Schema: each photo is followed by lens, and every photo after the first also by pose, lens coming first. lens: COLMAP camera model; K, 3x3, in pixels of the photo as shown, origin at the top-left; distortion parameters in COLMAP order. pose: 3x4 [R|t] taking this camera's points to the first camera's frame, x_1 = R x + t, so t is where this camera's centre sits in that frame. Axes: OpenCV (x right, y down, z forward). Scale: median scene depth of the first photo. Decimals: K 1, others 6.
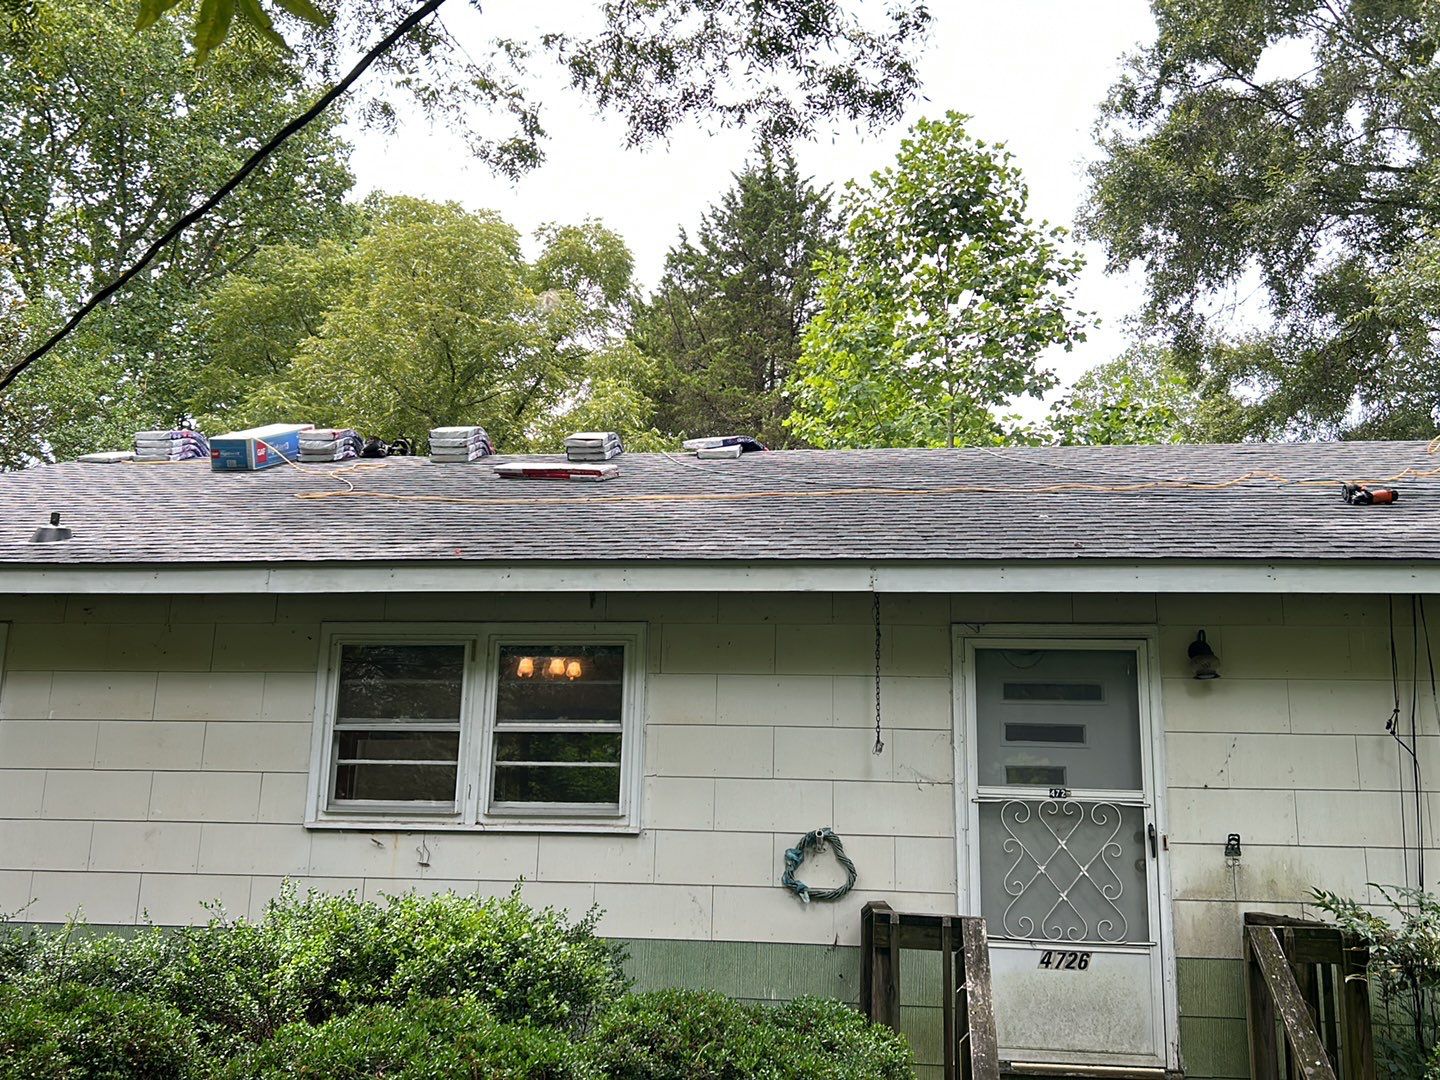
lens RADIAL K [[1359.0, 0, 727.4], [0, 1359.0, 546.9], [0, 0, 1]] dist [0.023697, 0.000000]
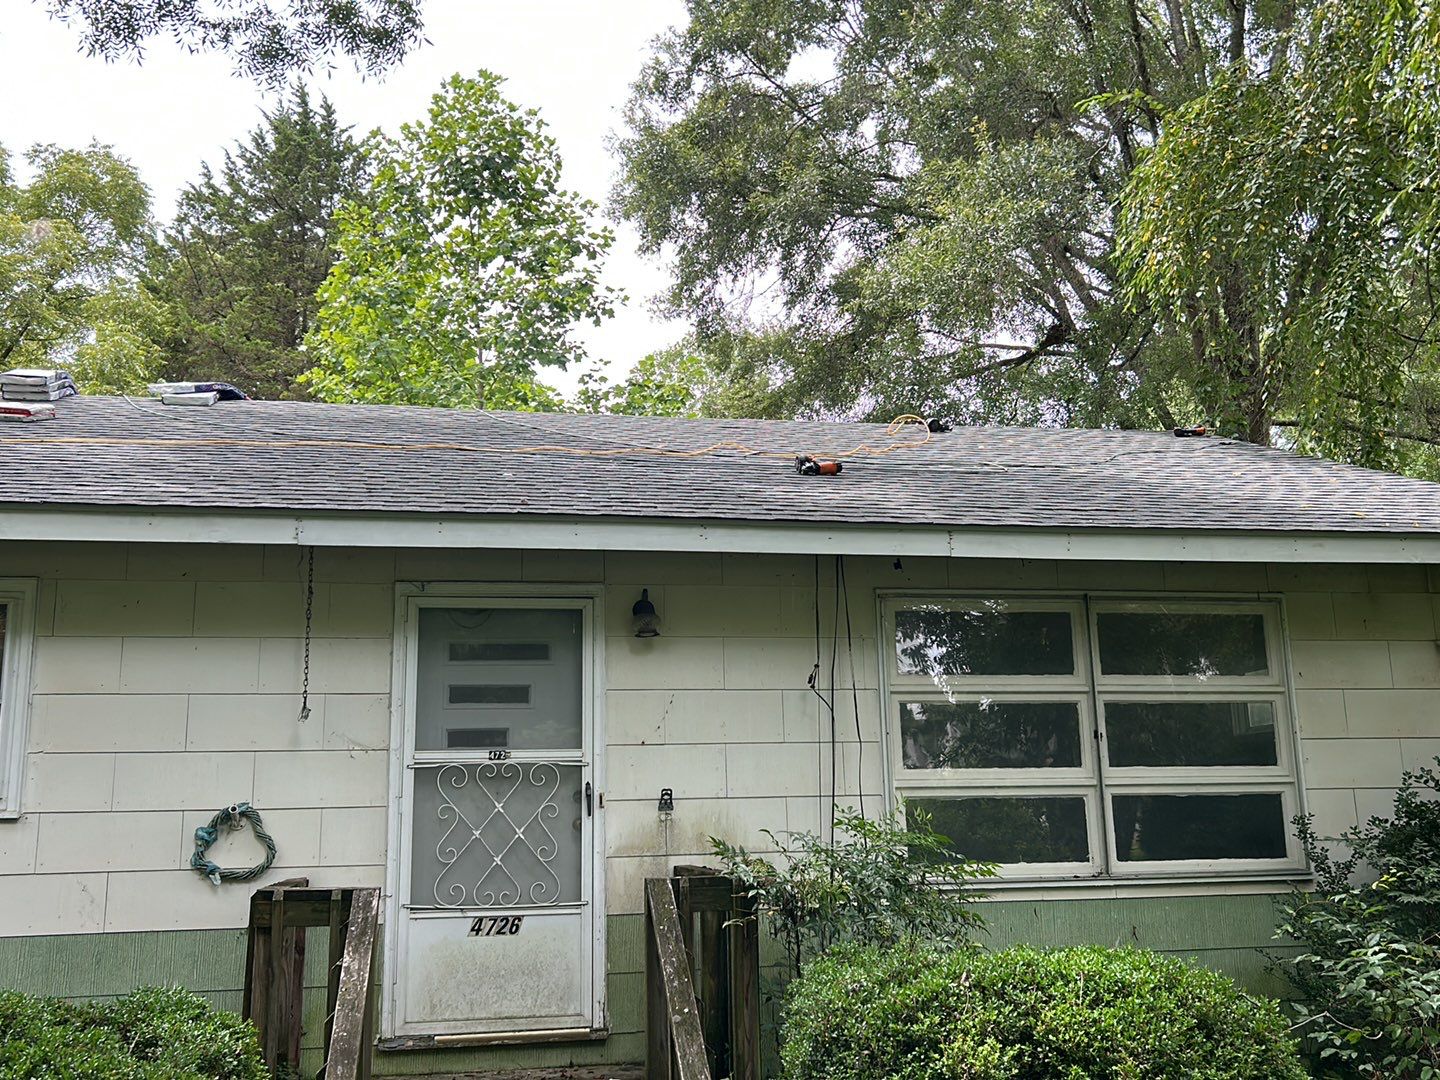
lens RADIAL K [[1359.0, 0, 723.3], [0, 1359.0, 543.0], [0, 0, 1]] dist [0.023697, 0.000000]
pose [[0.951999, 0.019461, 0.305482, 0.056149], [-0.023644, 0.999670, 0.009998, 0.008926], [-0.305186, -0.016740, 0.952145, 0.016300]]
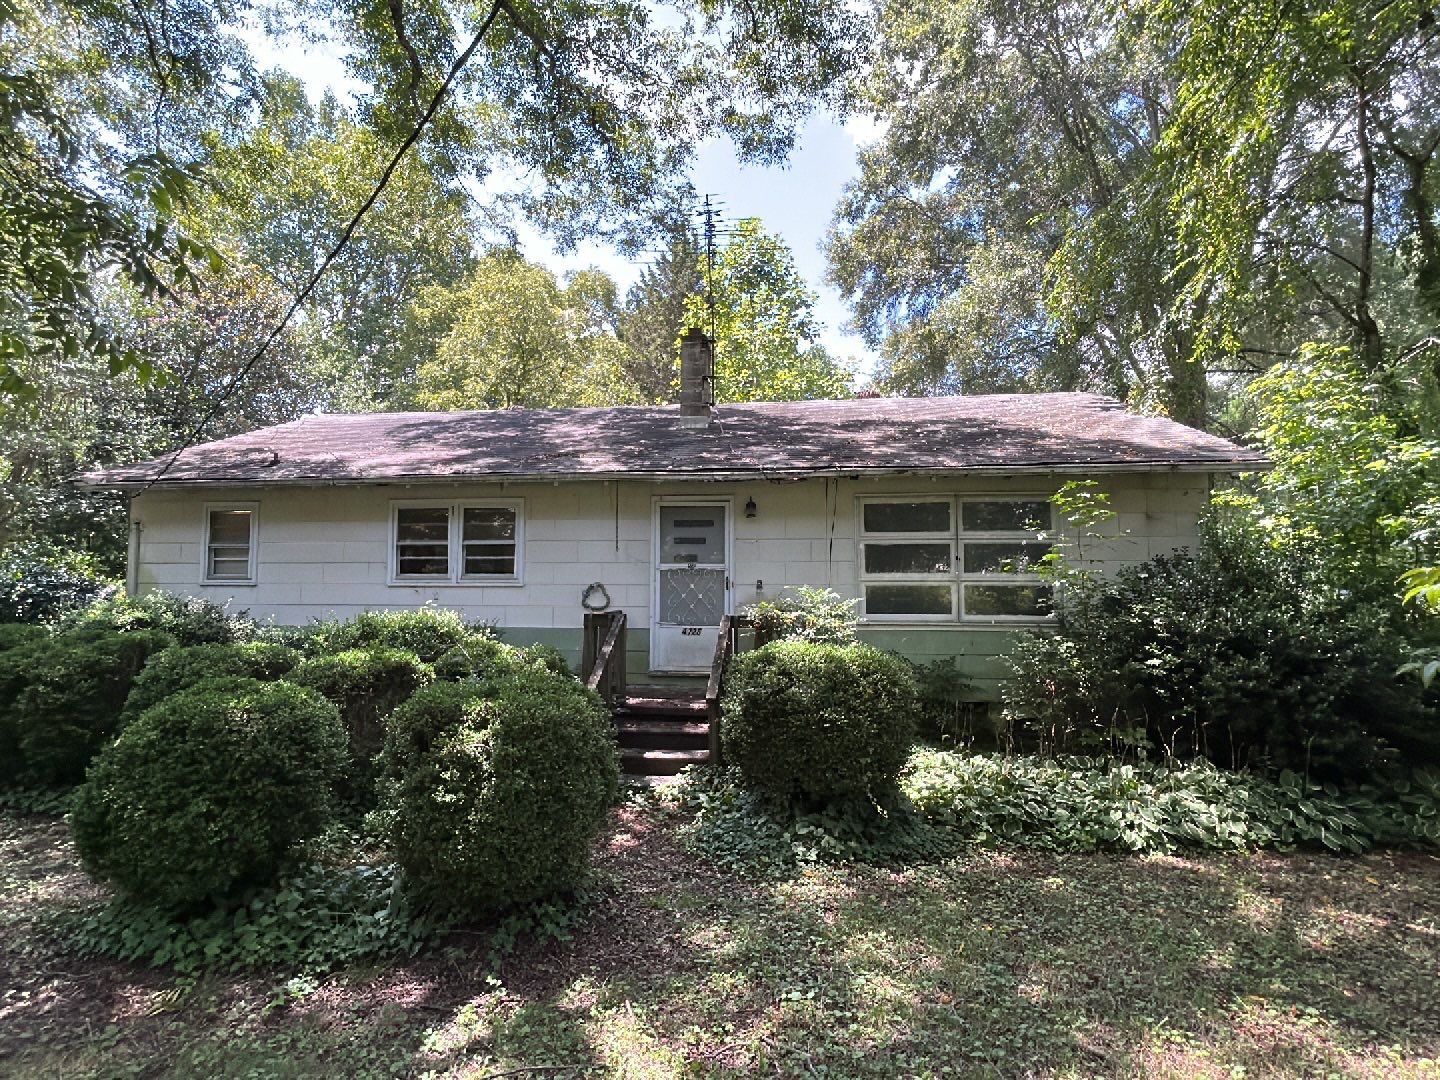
lens RADIAL K [[710.6, 0, 731.6], [0, 710.6, 566.7], [0, 0, 1]] dist [-0.021179, -0.000431]
pose [[0.999660, -0.021303, 0.015033, 0.171157], [0.018088, 0.981885, 0.188612, -0.030794], [-0.018778, -0.188276, 0.981937, -0.137380]]
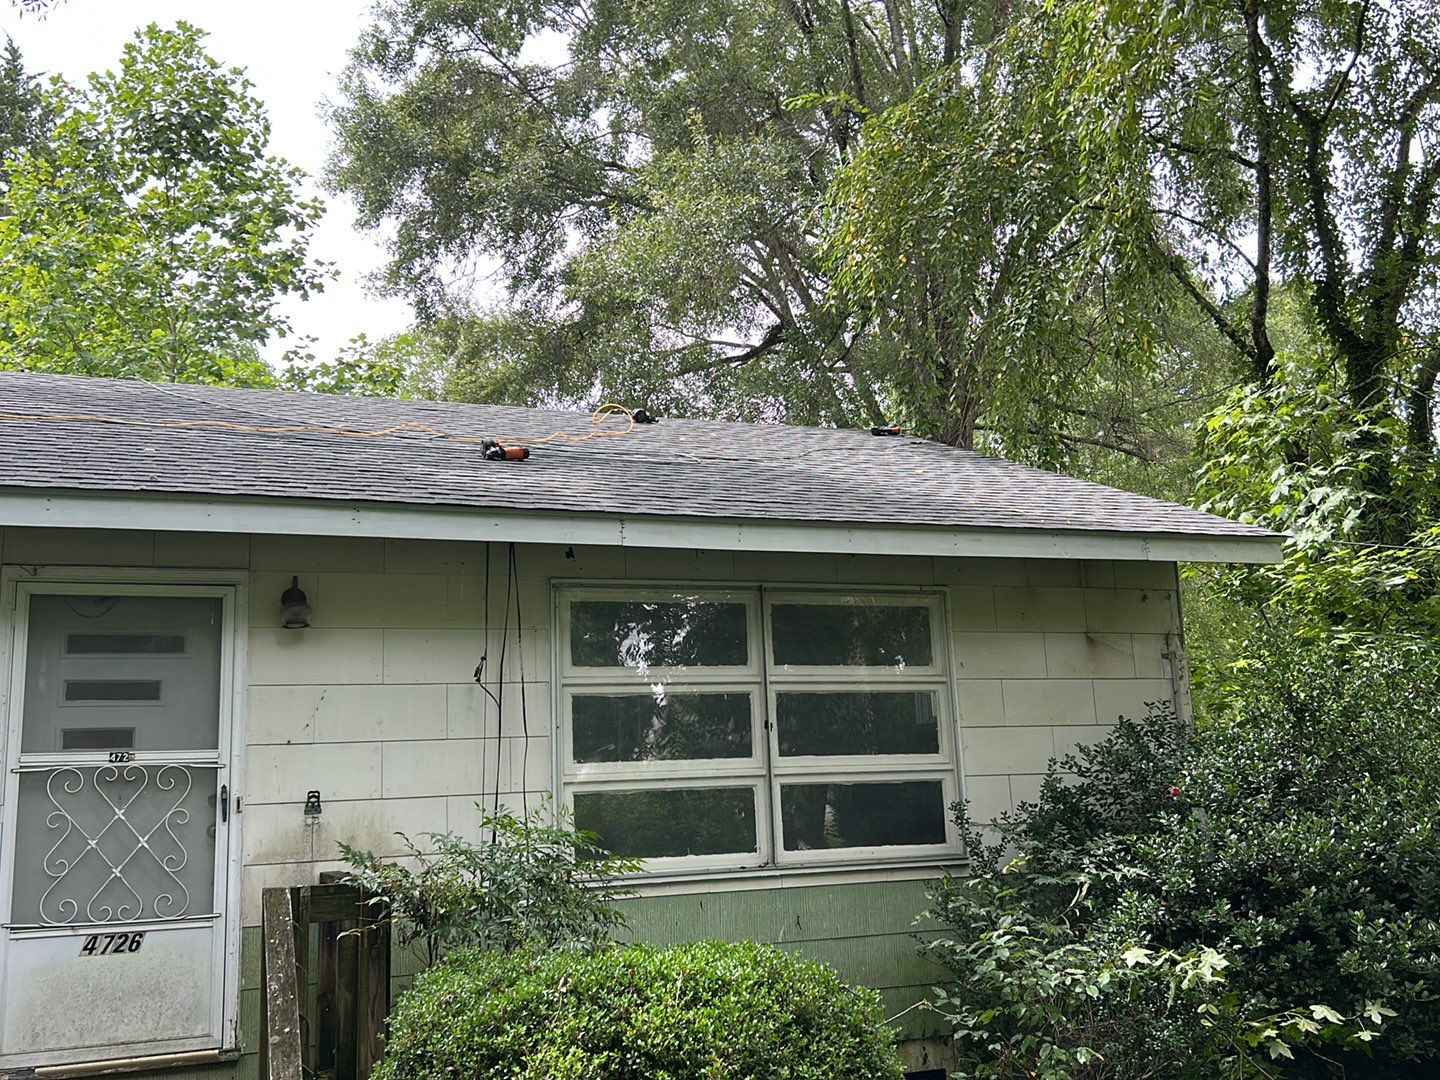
lens RADIAL K [[1359.0, 0, 721.4], [0, 1359.0, 546.1], [0, 0, 1]] dist [0.023697, 0.000000]
pose [[0.880534, 0.030323, 0.473012, 0.094540], [-0.040346, 0.999125, 0.011057, 0.010388], [-0.472263, -0.028820, 0.880987, 0.019883]]
